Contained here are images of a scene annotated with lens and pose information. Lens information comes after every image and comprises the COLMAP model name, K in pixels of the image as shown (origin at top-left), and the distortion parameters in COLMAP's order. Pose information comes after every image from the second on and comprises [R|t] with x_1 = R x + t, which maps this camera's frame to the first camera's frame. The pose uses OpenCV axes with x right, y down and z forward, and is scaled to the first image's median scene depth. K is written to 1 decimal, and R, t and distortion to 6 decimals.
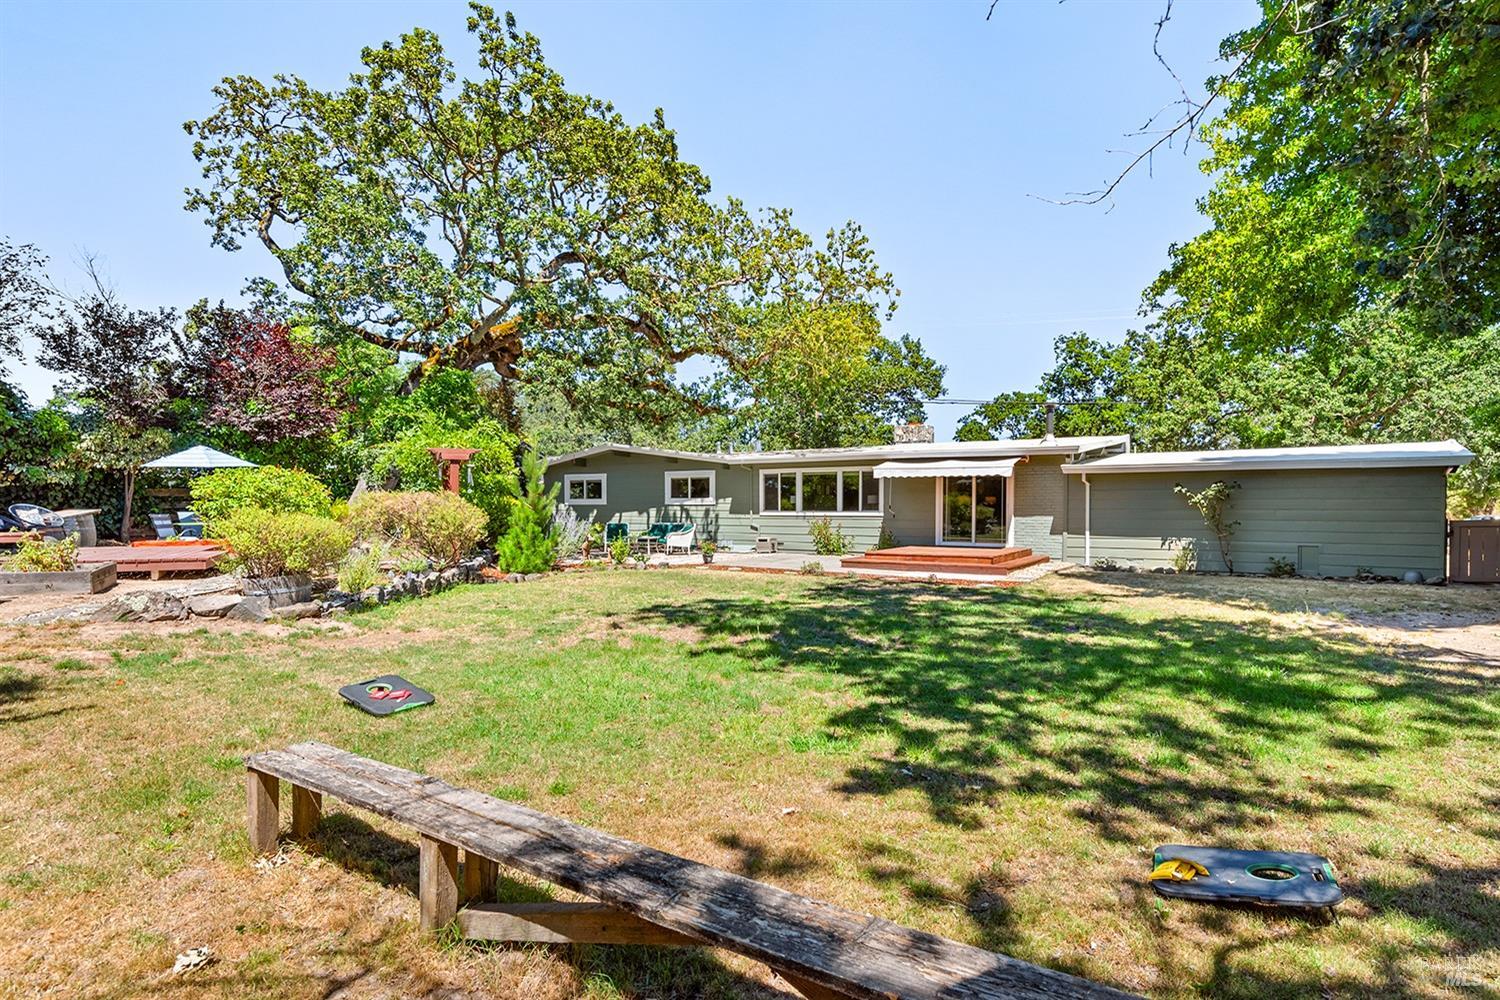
lens RADIAL K [[764.8, 0, 760.2], [0, 764.8, 508.1], [0, 0, 1]] dist [0.010421, -0.001493]
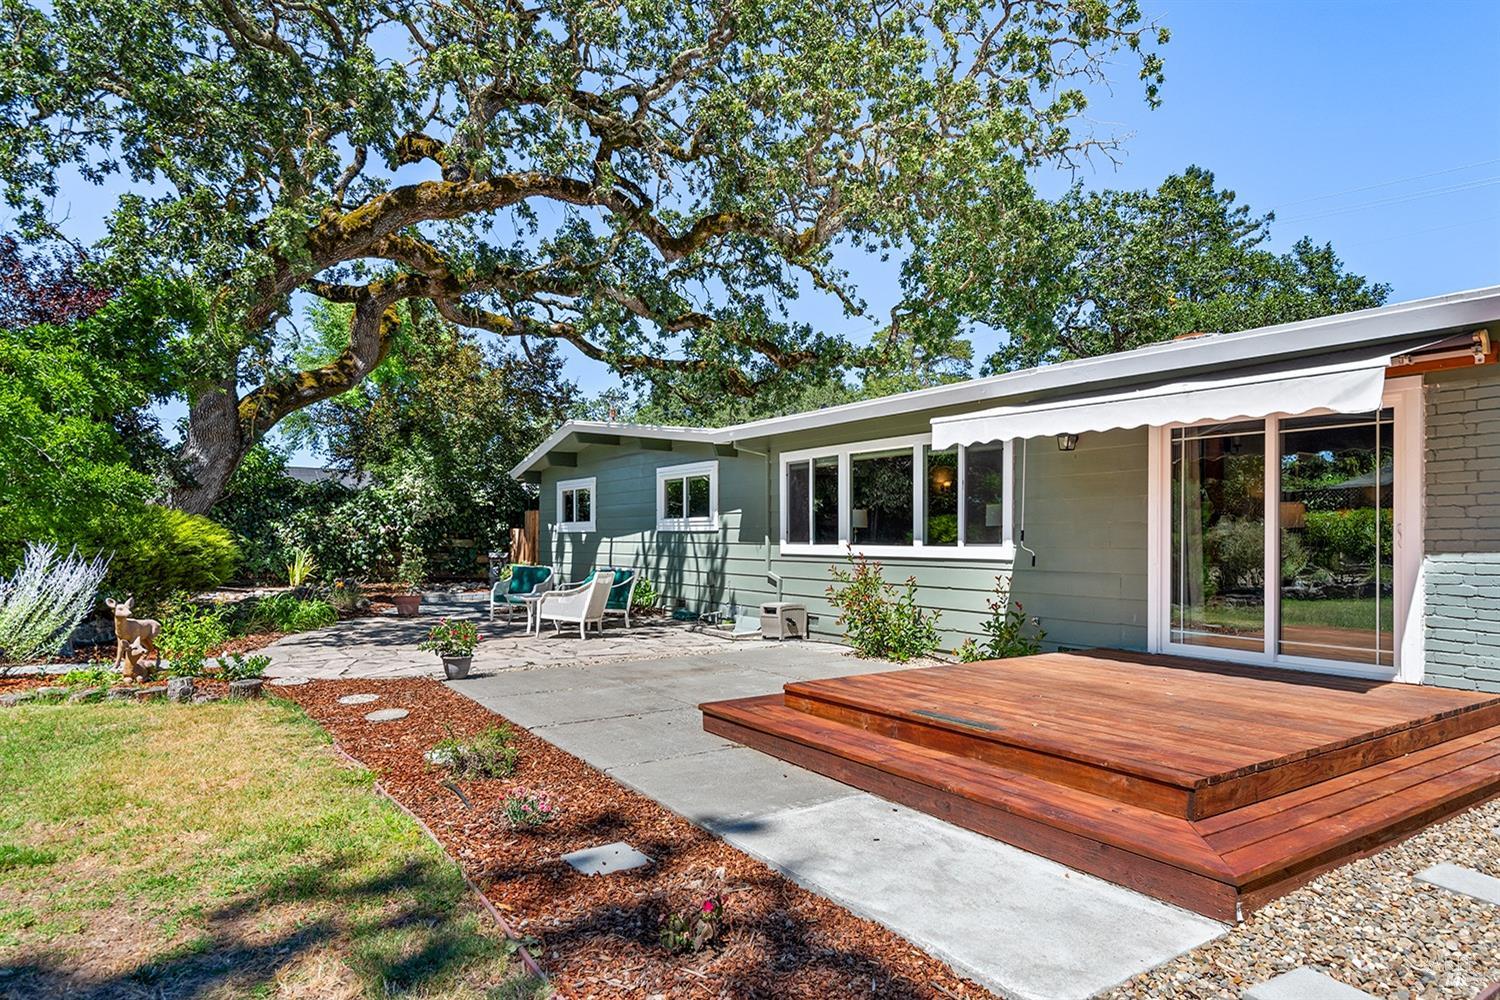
lens RADIAL K [[875.2, 0, 769.7], [0, 875.2, 539.5], [0, 0, 1]] dist [0.015223, -0.000348]
pose [[0.916340, -0.000886, -0.400401, 0.191992], [0.002112, 0.999994, 0.002622, -0.000298], [0.400397, -0.003249, 0.916336, 0.488986]]
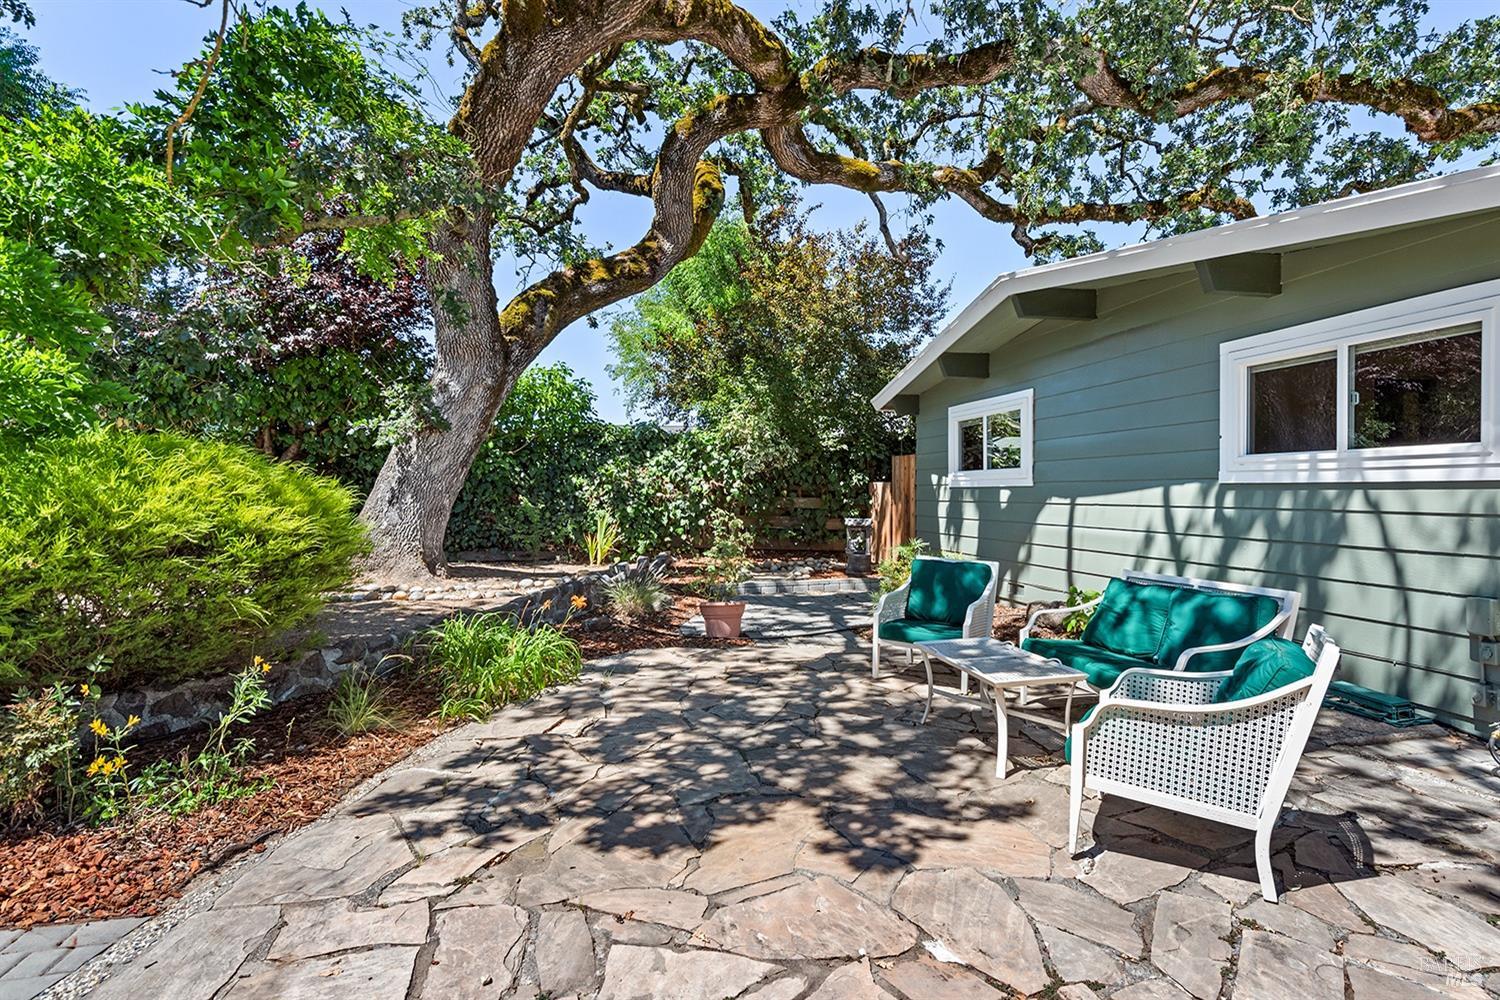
lens RADIAL K [[764.8, 0, 742.5], [0, 764.8, 513.8], [0, 0, 1]] dist [0.010421, -0.001493]
pose [[0.677362, 0.014599, -0.735505, -0.050192], [0.010410, 0.999513, 0.029426, -0.003942], [0.735577, -0.027588, 0.676880, 0.744284]]
